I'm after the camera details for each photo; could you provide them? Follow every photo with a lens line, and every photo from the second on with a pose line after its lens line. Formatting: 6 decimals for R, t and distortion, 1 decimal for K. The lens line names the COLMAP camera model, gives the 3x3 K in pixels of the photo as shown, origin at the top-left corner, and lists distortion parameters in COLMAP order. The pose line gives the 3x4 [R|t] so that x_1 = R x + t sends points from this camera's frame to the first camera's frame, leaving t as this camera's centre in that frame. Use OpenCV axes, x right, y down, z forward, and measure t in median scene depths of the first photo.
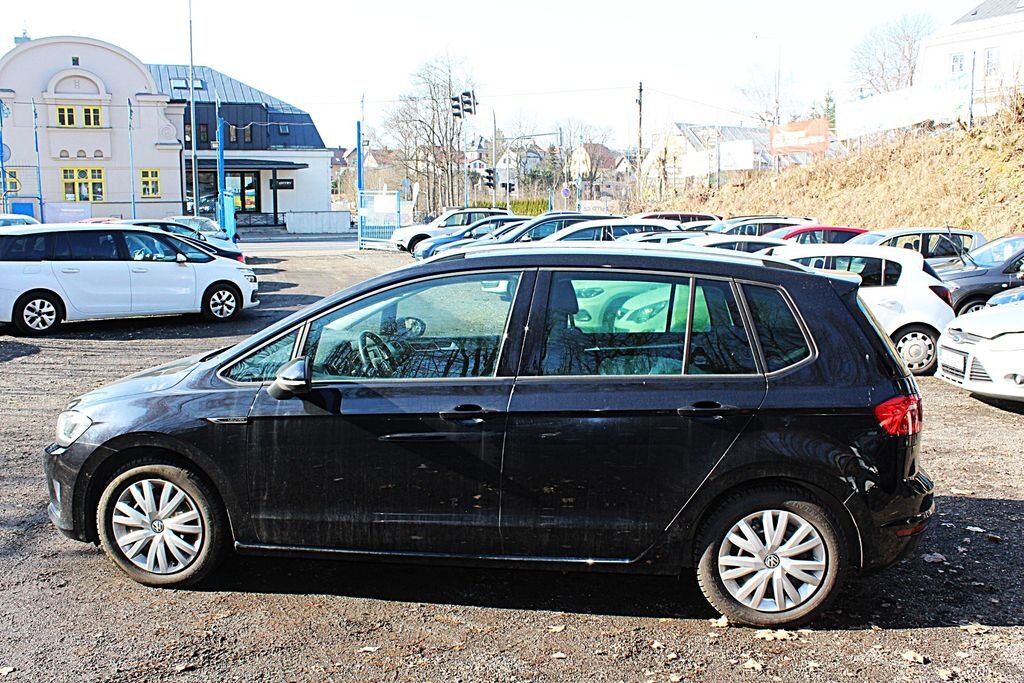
lens RADIAL K [[920.0, 0, 512.0], [0, 920.0, 341.5], [0, 0, 1]] dist [-0.169075, 0.175226]
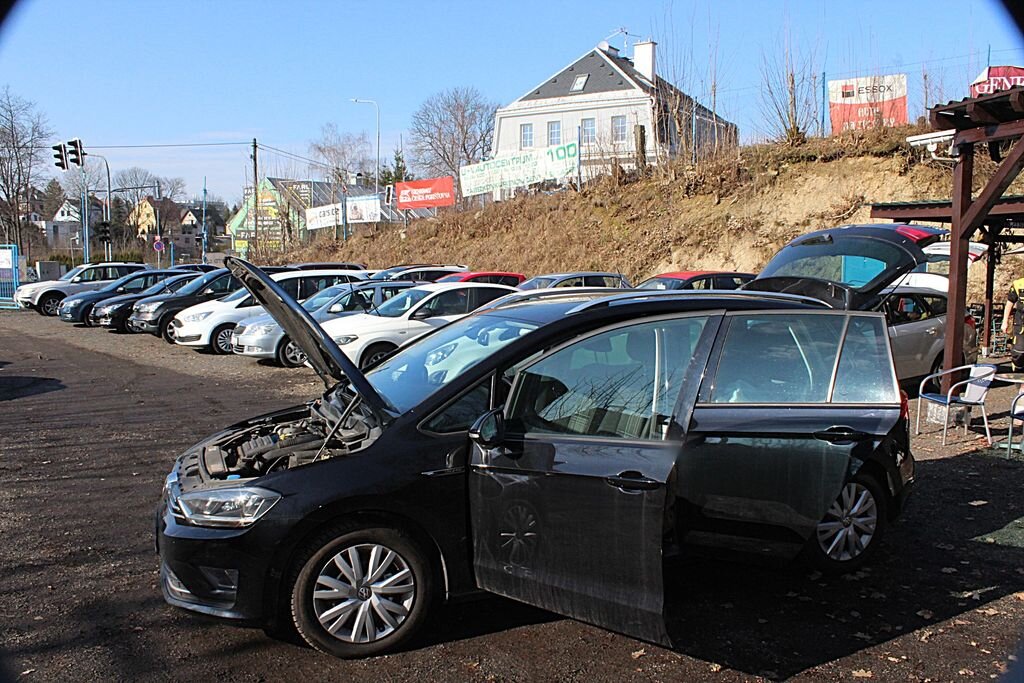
lens RADIAL K [[873.7, 0, 512.0], [0, 873.7, 341.5], [0, 0, 1]] dist [-0.156811, 0.135890]
pose [[0.873542, -0.051139, 0.484055, -0.085260], [0.074939, 0.996739, -0.029936, -0.002724], [-0.480946, 0.062425, 0.874525, 0.013135]]
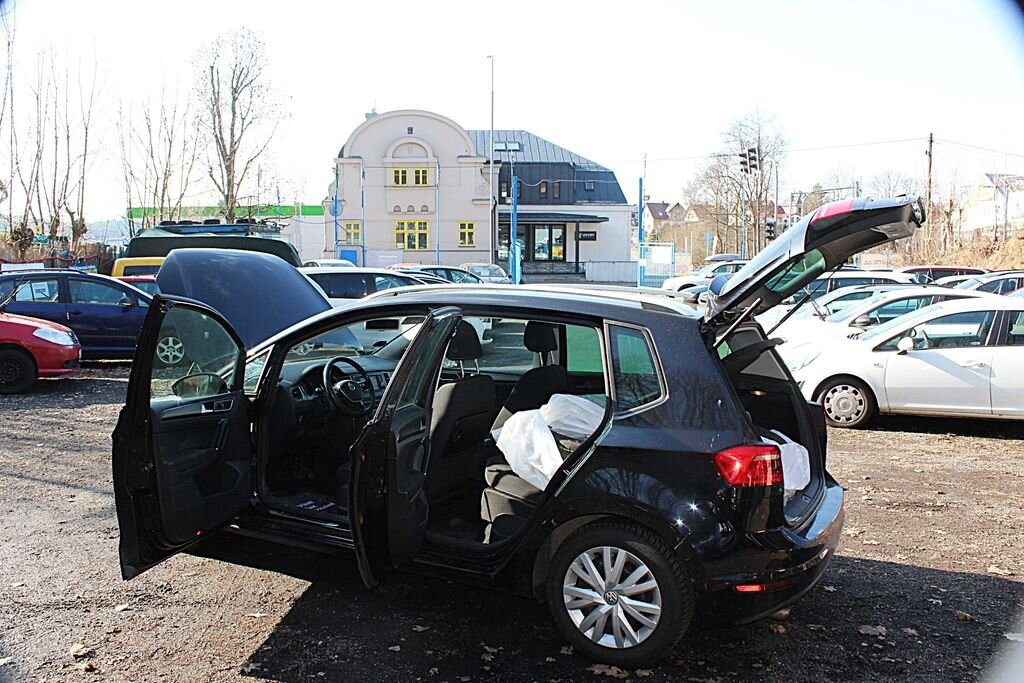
lens RADIAL K [[873.7, 0, 512.0], [0, 873.7, 341.5], [0, 0, 1]] dist [-0.156811, 0.135890]
pose [[0.929250, 0.038475, -0.367443, 0.062877], [-0.057285, 0.997539, -0.040418, 0.000154], [0.364984, 0.058608, 0.929167, 0.004511]]
